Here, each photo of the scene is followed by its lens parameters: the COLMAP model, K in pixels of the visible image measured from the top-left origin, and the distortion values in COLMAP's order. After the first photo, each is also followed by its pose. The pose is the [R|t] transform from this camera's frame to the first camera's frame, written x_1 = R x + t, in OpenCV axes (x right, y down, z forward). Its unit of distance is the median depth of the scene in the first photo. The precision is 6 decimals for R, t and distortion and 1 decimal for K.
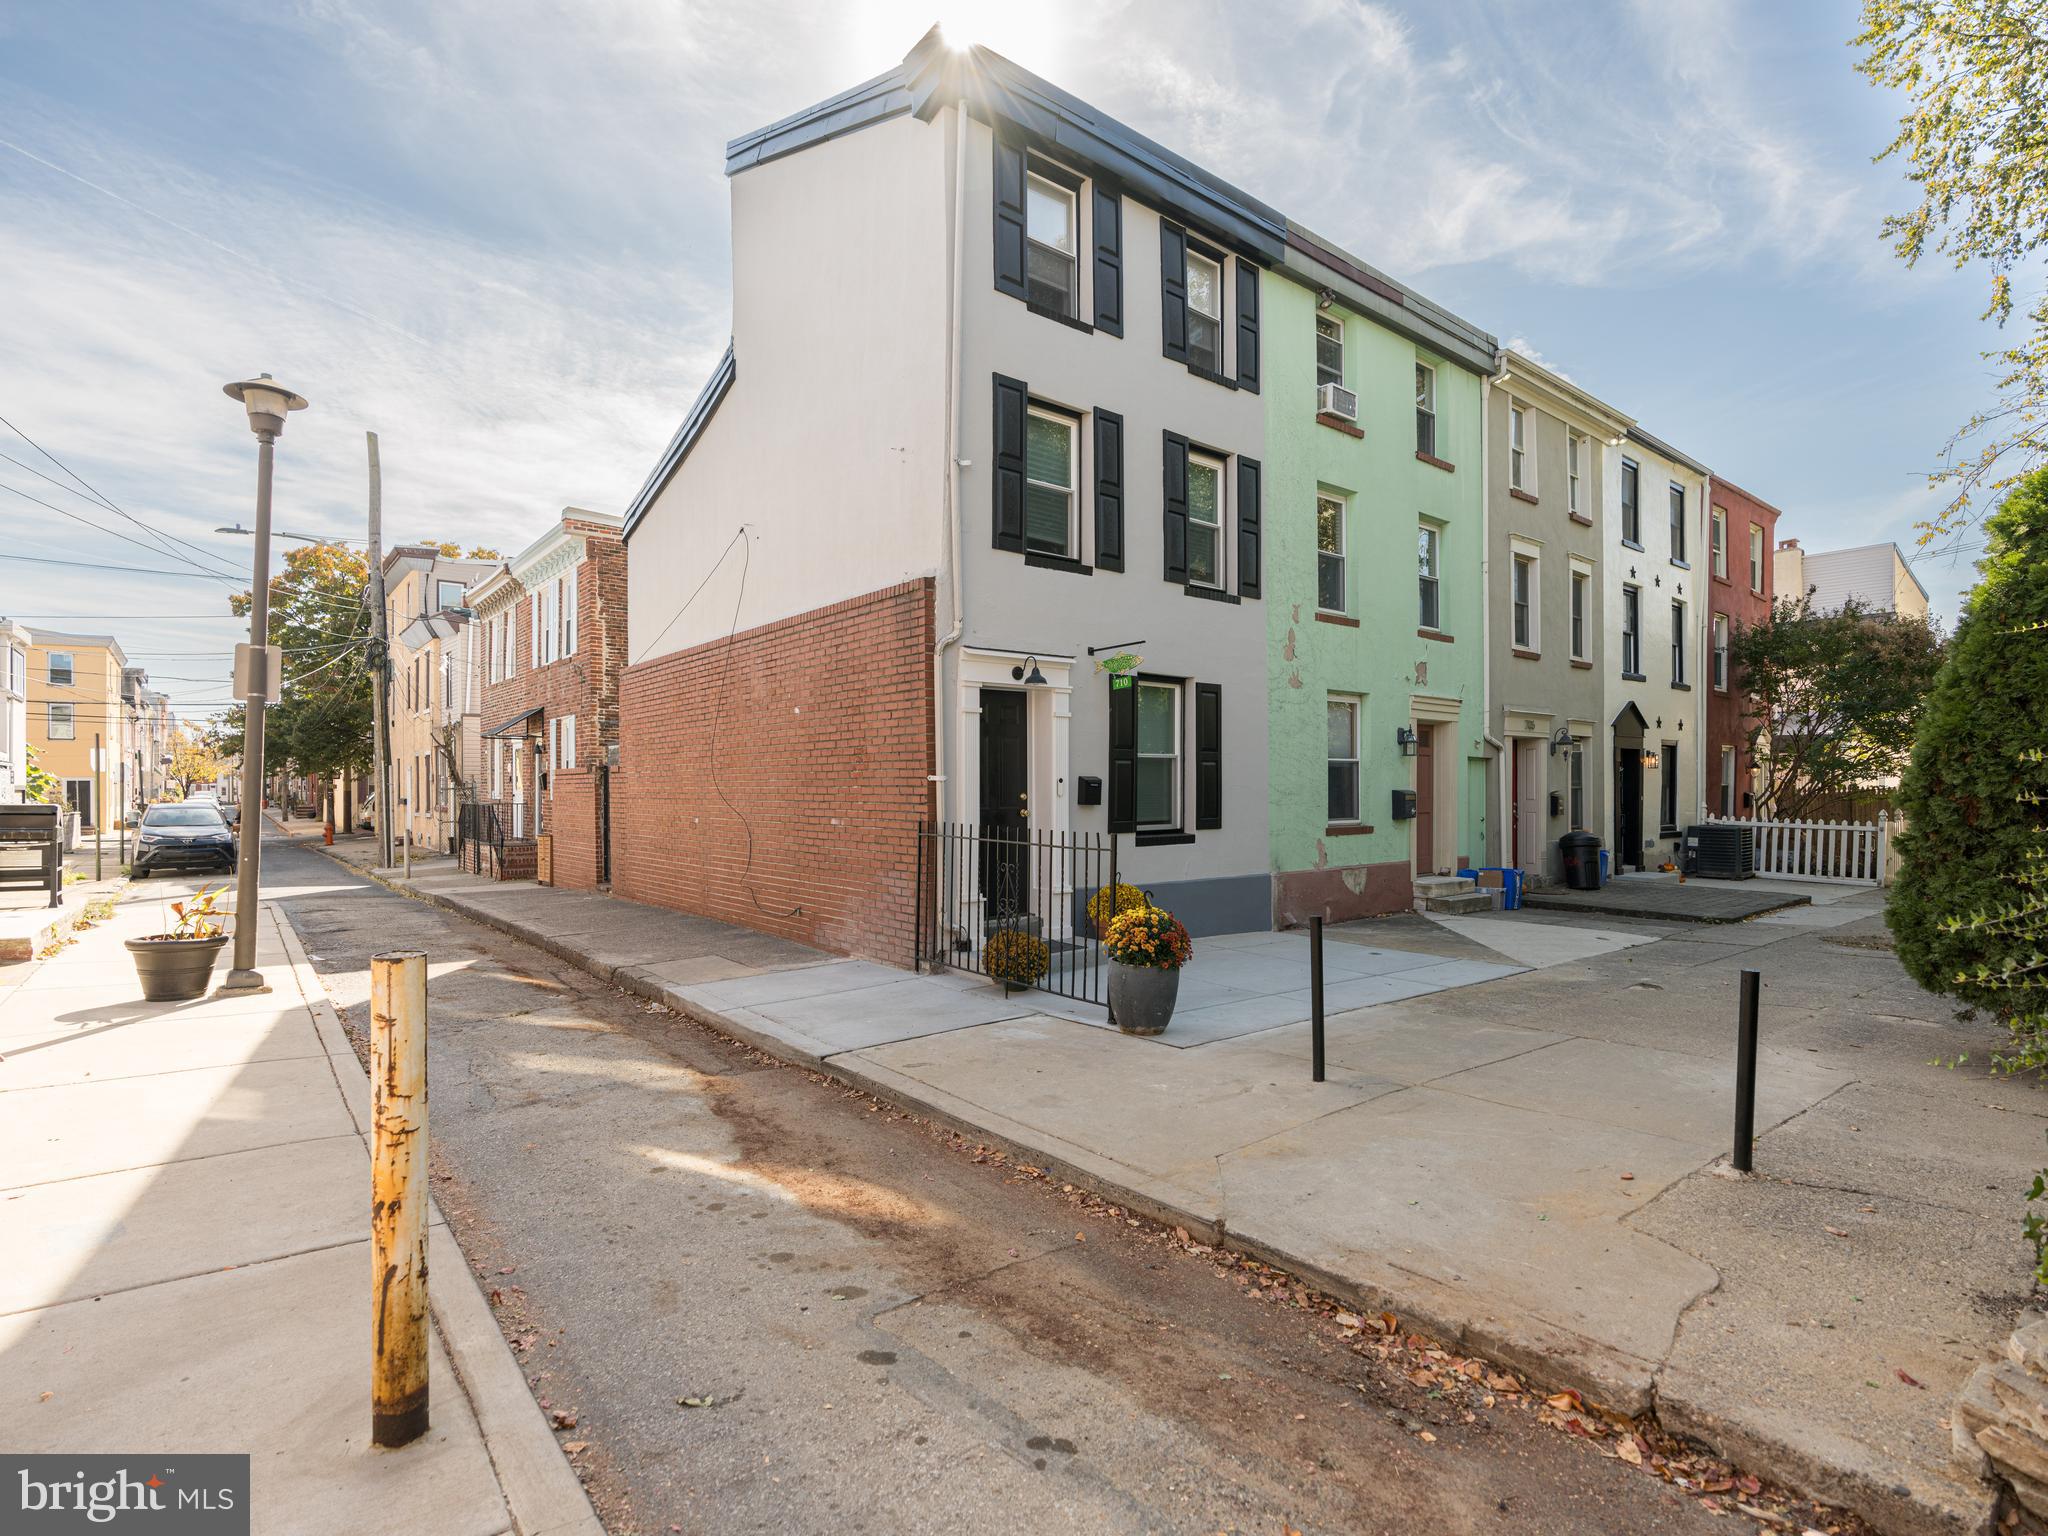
lens RADIAL K [[1039.5, 0, 1032.9], [0, 1039.5, 776.8], [0, 0, 1]] dist [-0.012971, 0.013746]
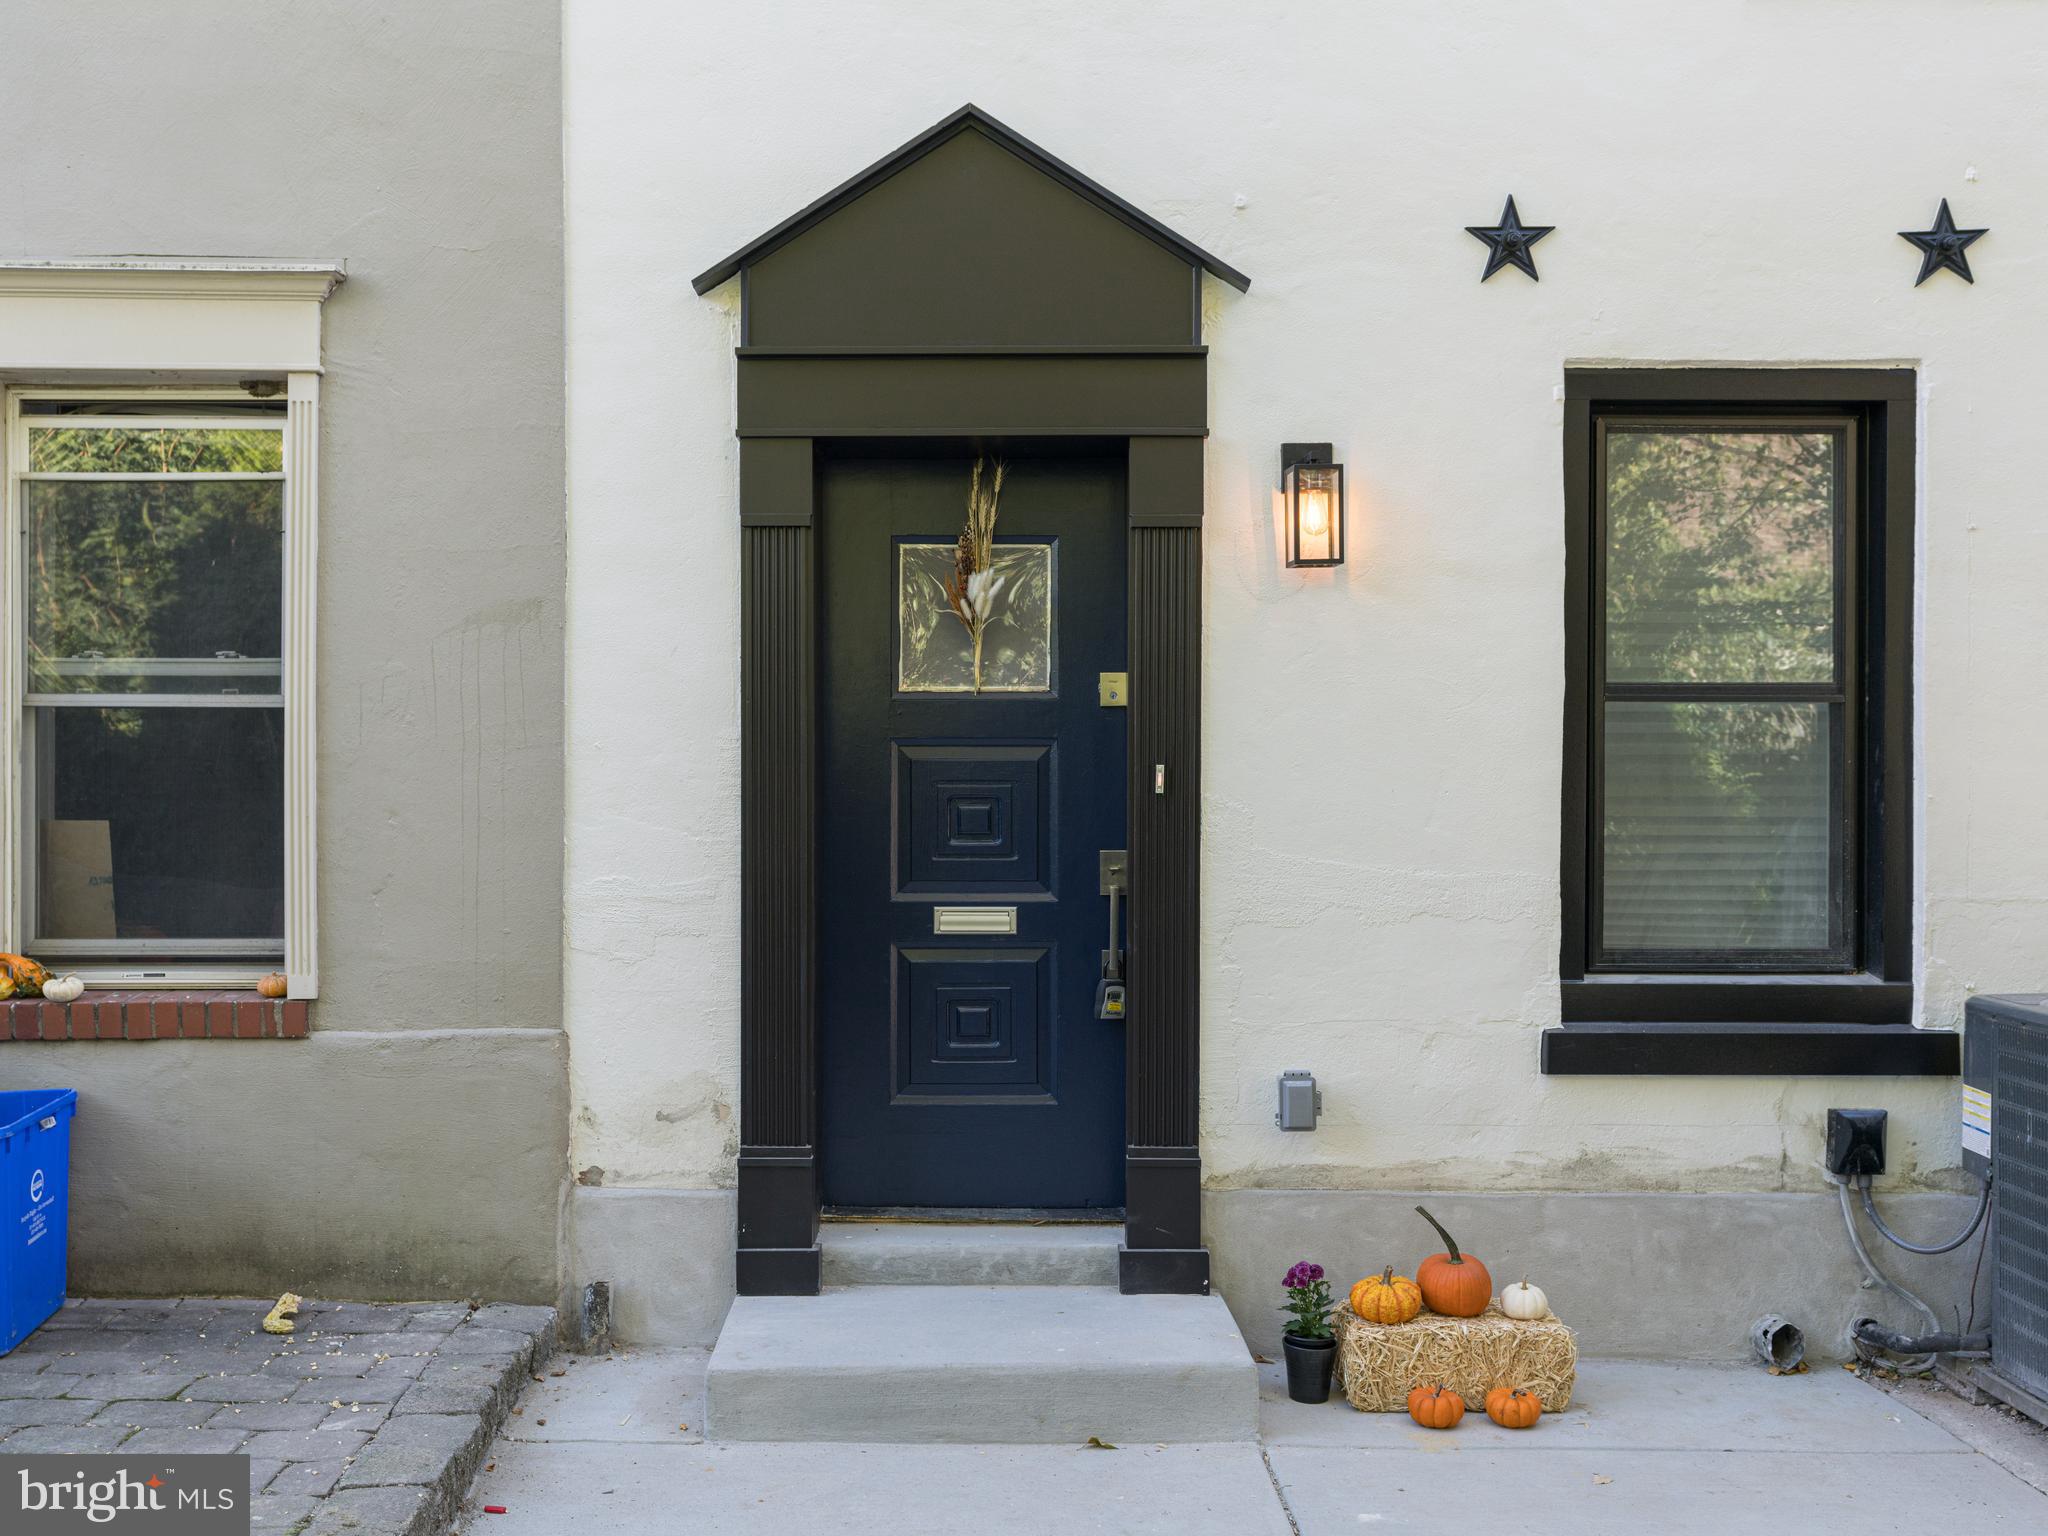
lens RADIAL K [[1910.3, 0, 1023.2], [0, 1910.3, 762.0], [0, 0, 1]] dist [0.005117, 0.000000]
pose [[0.770799, 0.002584, -0.637074, 1.364136], [0.004007, 0.999952, 0.008904, 0.028990], [0.637066, -0.009416, 0.770752, 1.442277]]
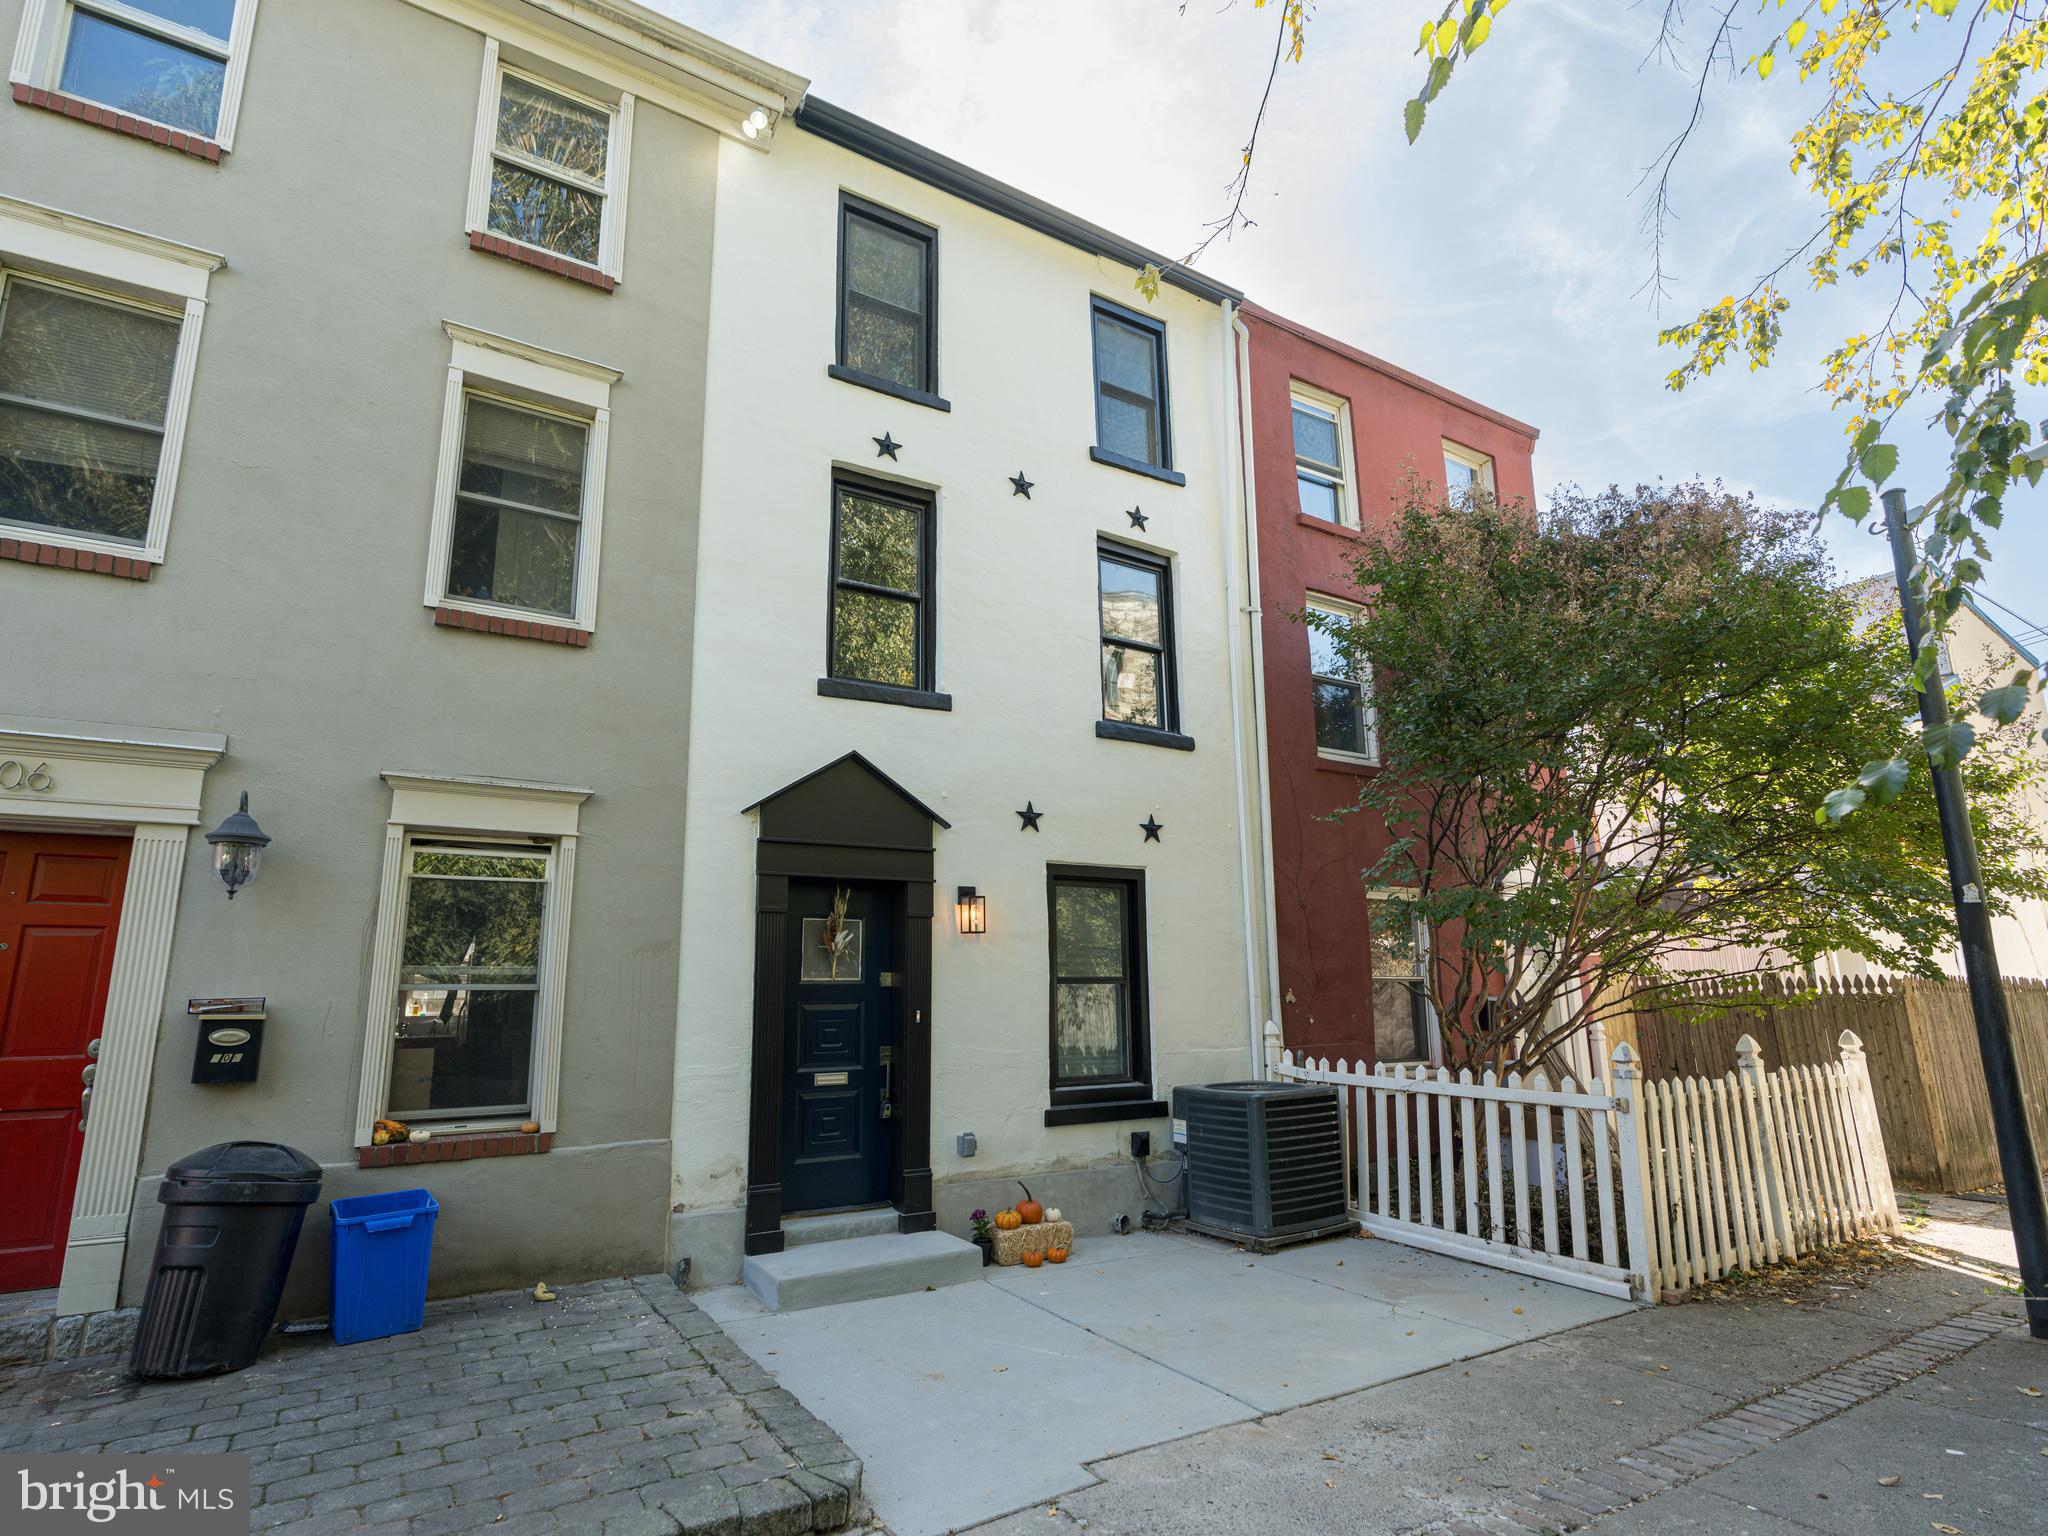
lens RADIAL K [[1039.5, 0, 1021.7], [0, 1039.5, 780.1], [0, 0, 1]] dist [-0.012971, 0.013746]
pose [[0.988632, -0.042295, -0.144285, 1.251356], [0.013256, 0.980403, -0.196558, 0.020859], [0.149771, 0.192411, 0.969818, 1.170153]]
